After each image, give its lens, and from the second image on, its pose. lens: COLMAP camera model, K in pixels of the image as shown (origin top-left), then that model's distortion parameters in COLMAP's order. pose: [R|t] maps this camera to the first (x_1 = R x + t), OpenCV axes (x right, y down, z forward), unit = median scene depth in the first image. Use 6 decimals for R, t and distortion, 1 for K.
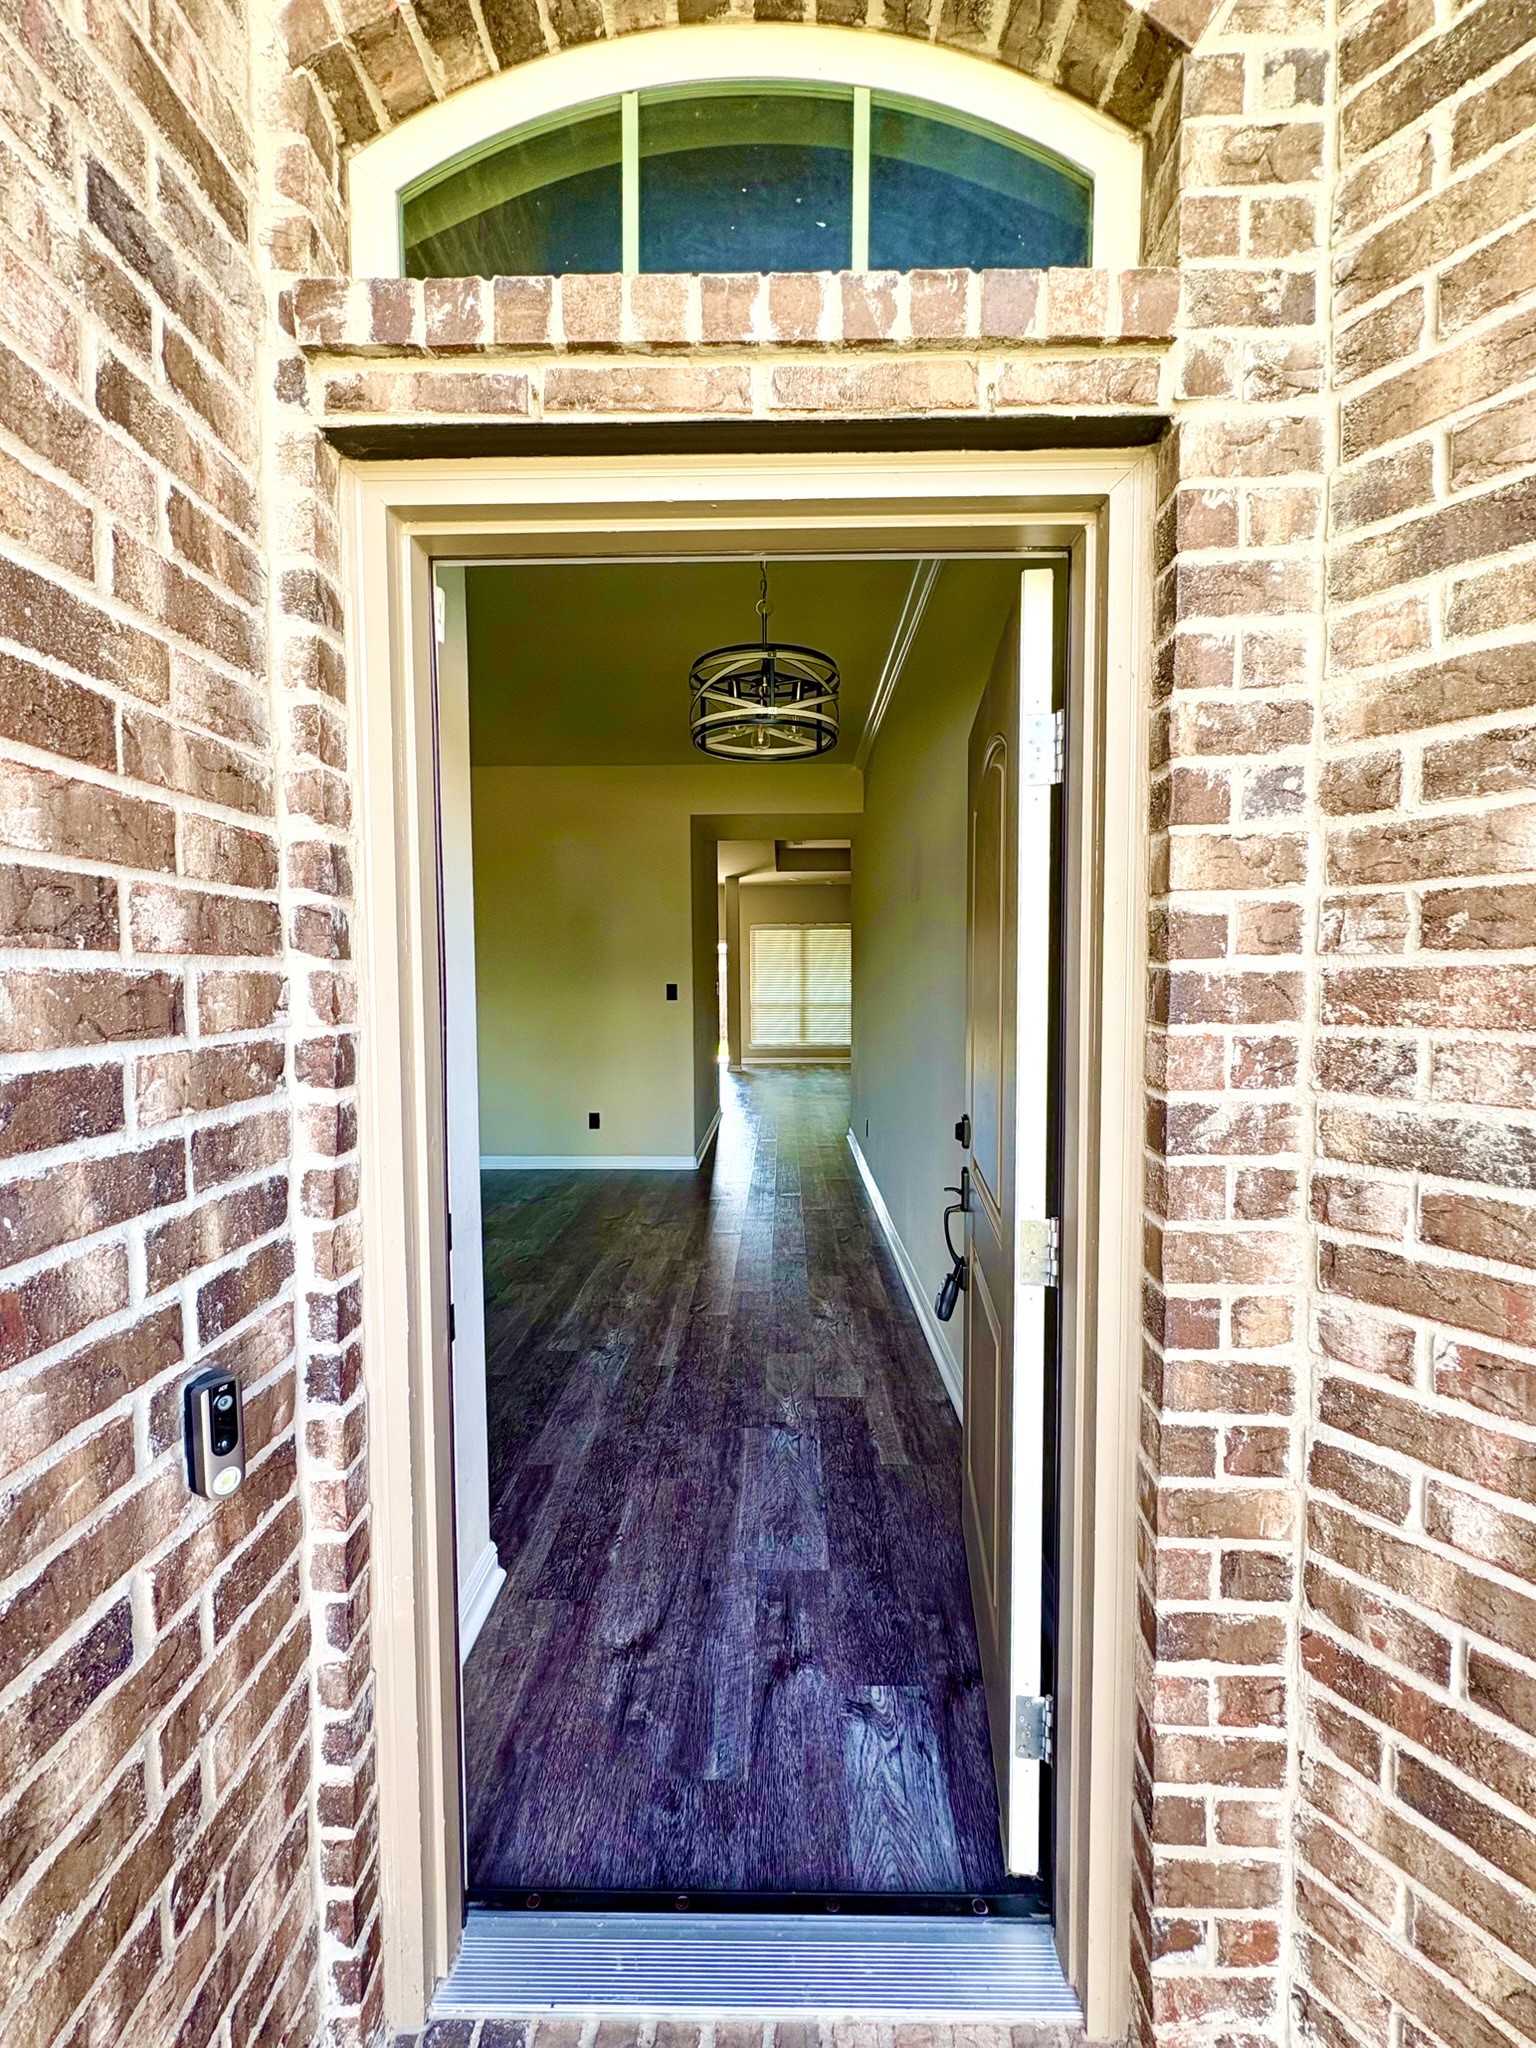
lens RADIAL K [[816.8, 0, 766.5], [0, 816.8, 1023.0], [0, 0, 1]] dist [0.002031, -0.000942]
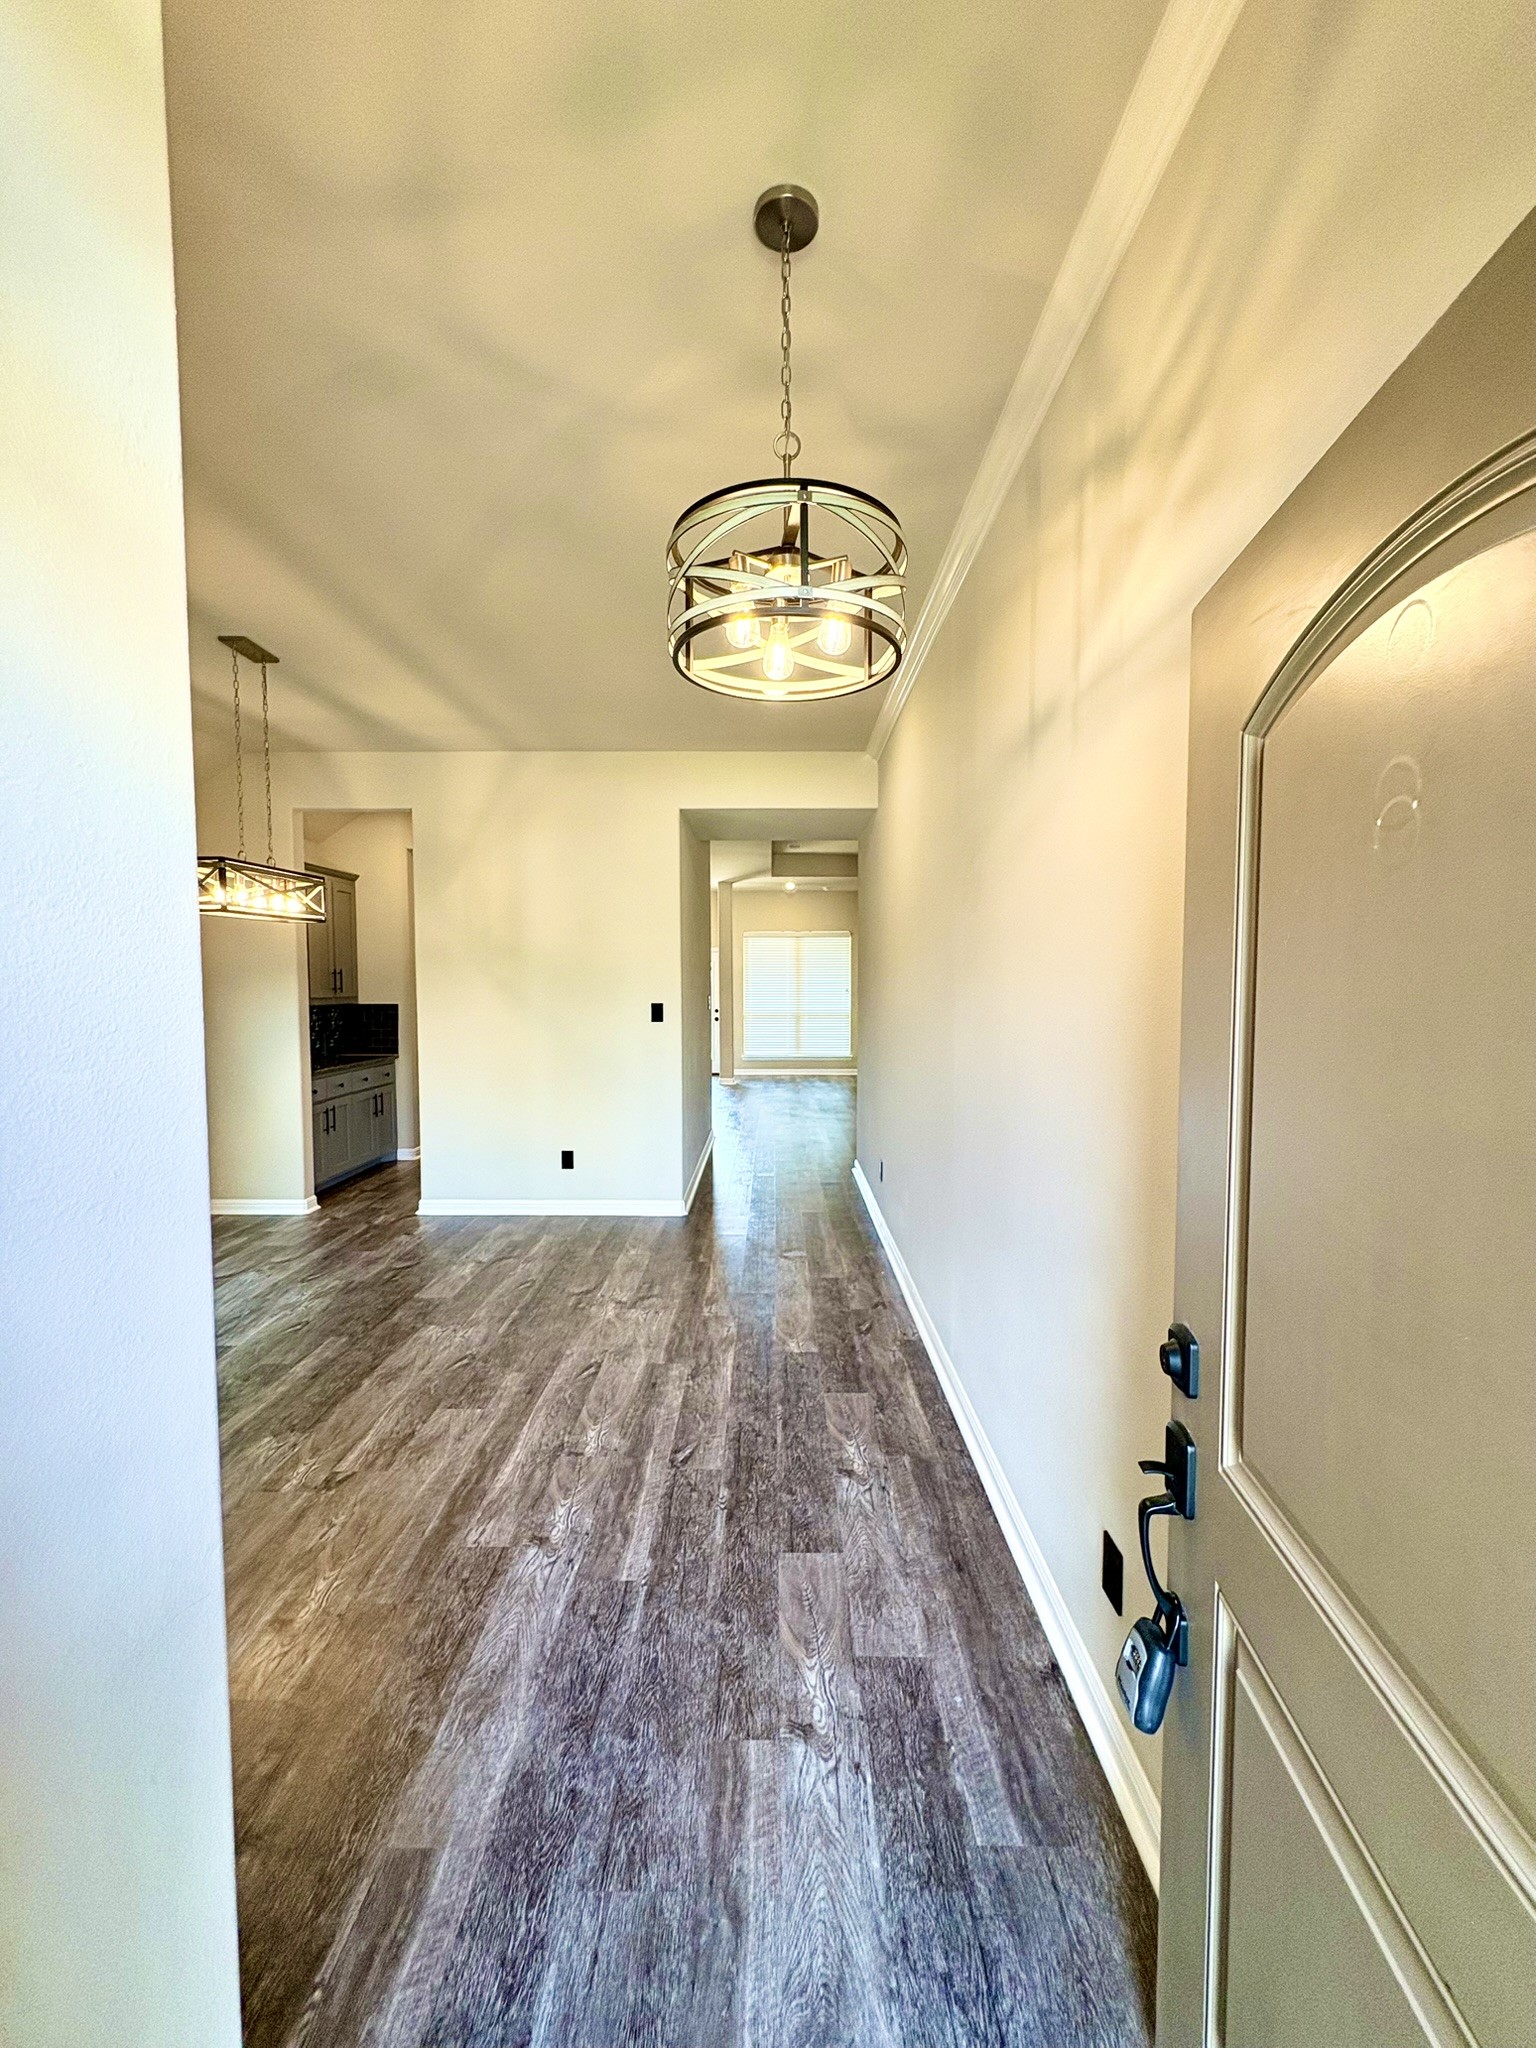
lens RADIAL K [[816.8, 0, 772.9], [0, 816.8, 1018.2], [0, 0, 1]] dist [0.002031, -0.000942]
pose [[0.999839, 0.002959, 0.017703, -0.015132], [-0.002733, 0.999914, -0.012802, -0.042254], [-0.017739, 0.012752, 0.999761, 0.250911]]
